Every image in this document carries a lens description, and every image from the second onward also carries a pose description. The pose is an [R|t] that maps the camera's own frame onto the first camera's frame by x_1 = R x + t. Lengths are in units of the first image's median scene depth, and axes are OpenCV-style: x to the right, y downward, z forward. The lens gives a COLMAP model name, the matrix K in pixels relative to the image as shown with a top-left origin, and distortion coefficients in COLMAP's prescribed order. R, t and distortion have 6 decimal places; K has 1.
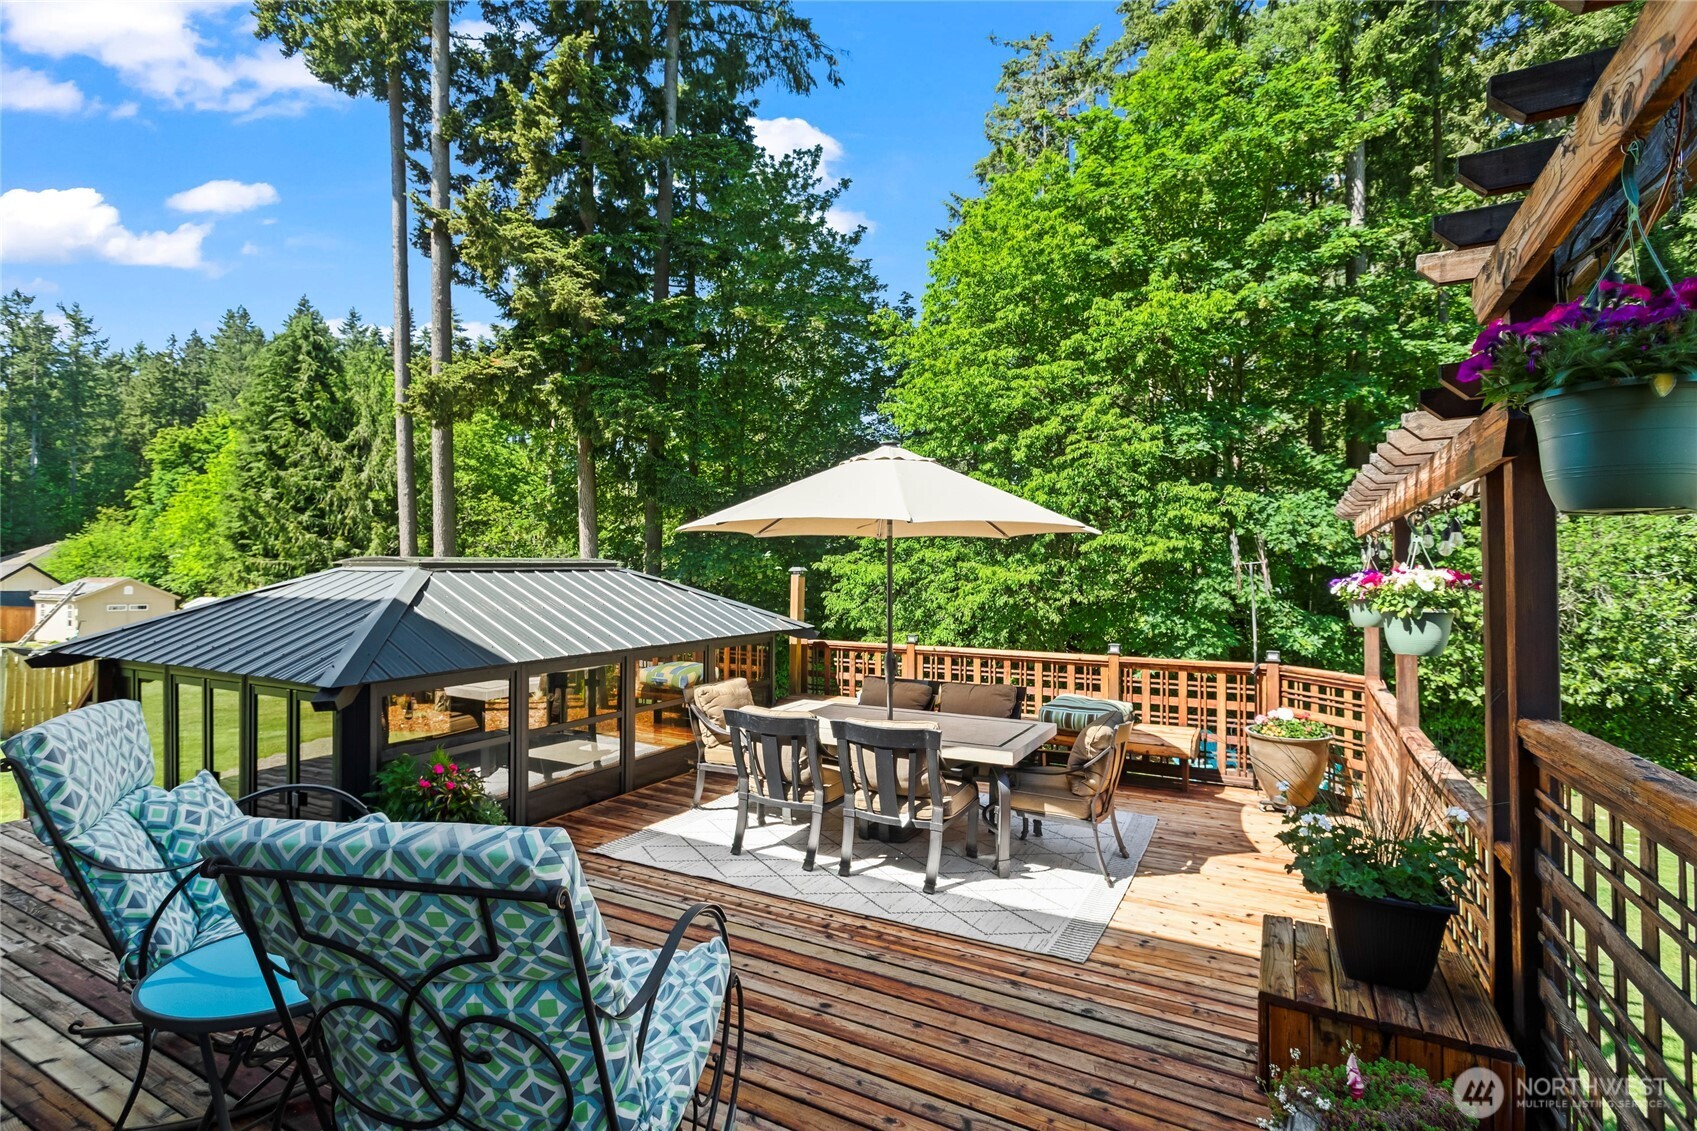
lens RADIAL K [[792.6, 0, 852.6], [0, 792.6, 573.7], [0, 0, 1]] dist [-0.002352, 0.000064]
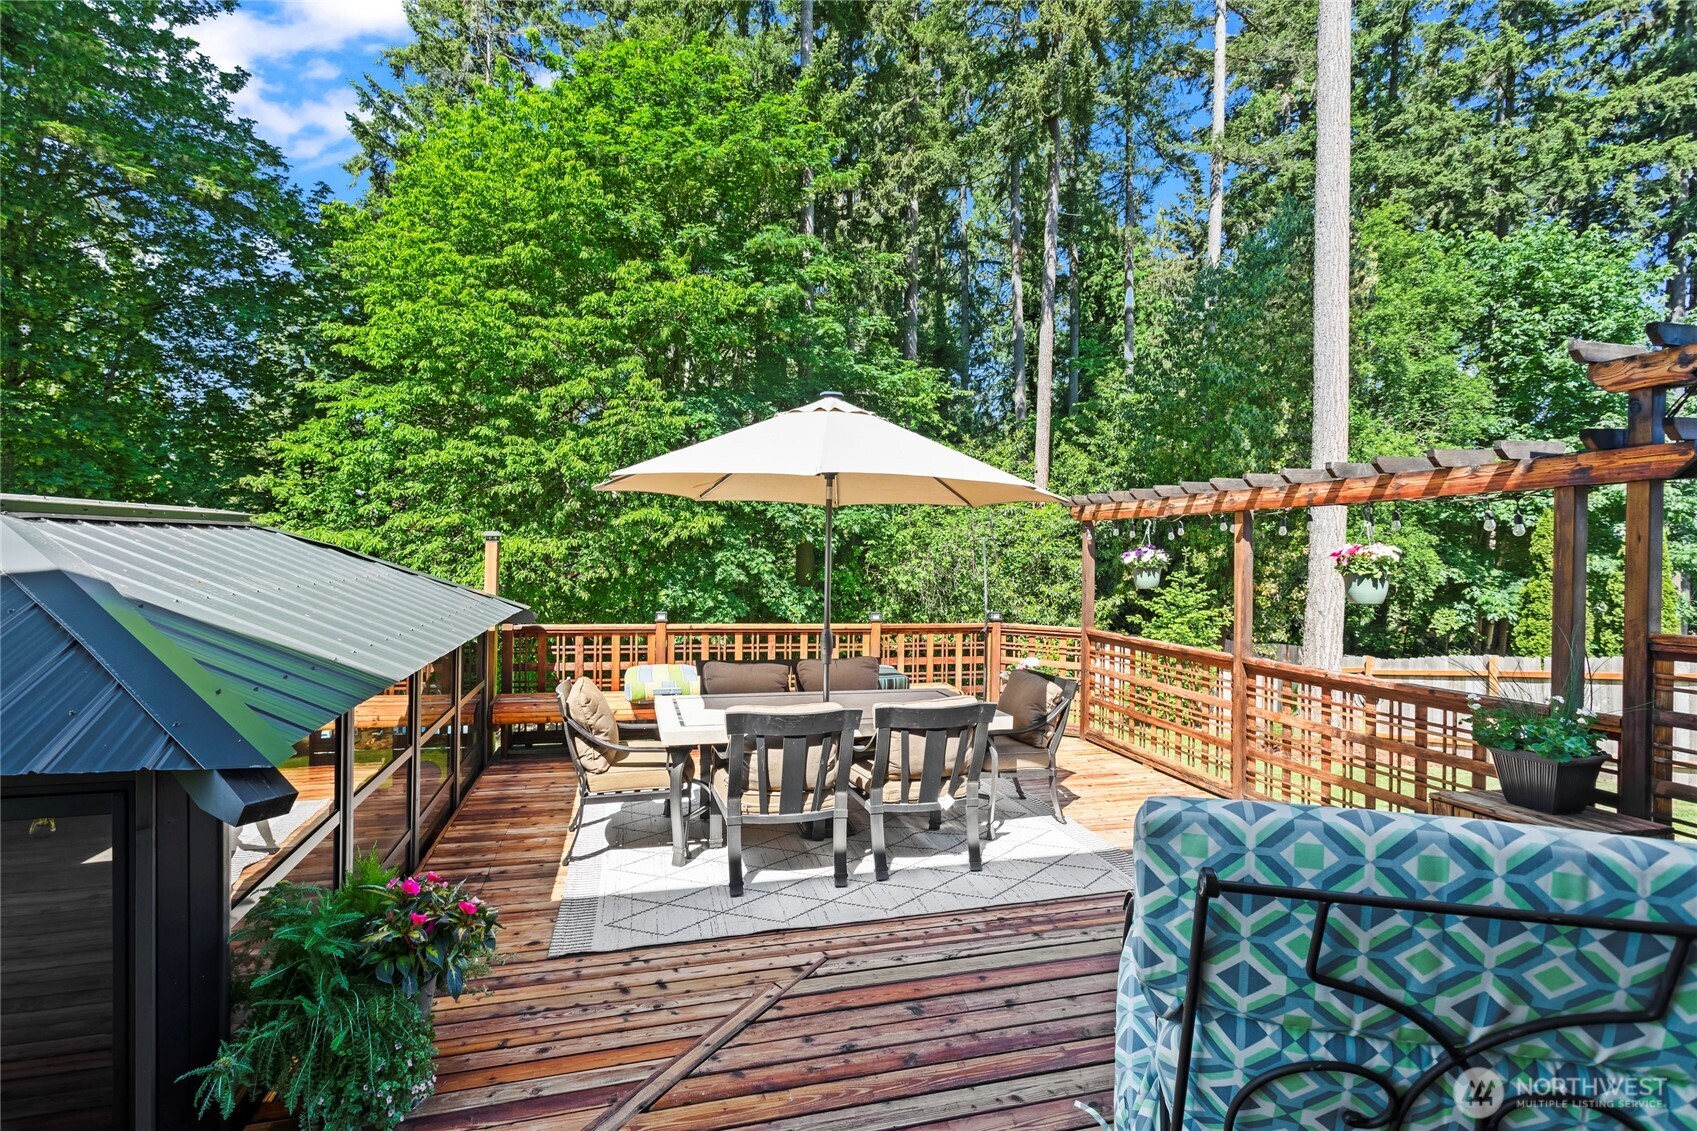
lens RADIAL K [[792.6, 0, 852.6], [0, 792.6, 573.7], [0, 0, 1]] dist [-0.002352, 0.000064]
pose [[0.727529, -0.008546, 0.686024, -0.509808], [-0.014513, 0.999507, 0.027842, 0.010432], [-0.685924, -0.030212, 0.727046, 0.307016]]
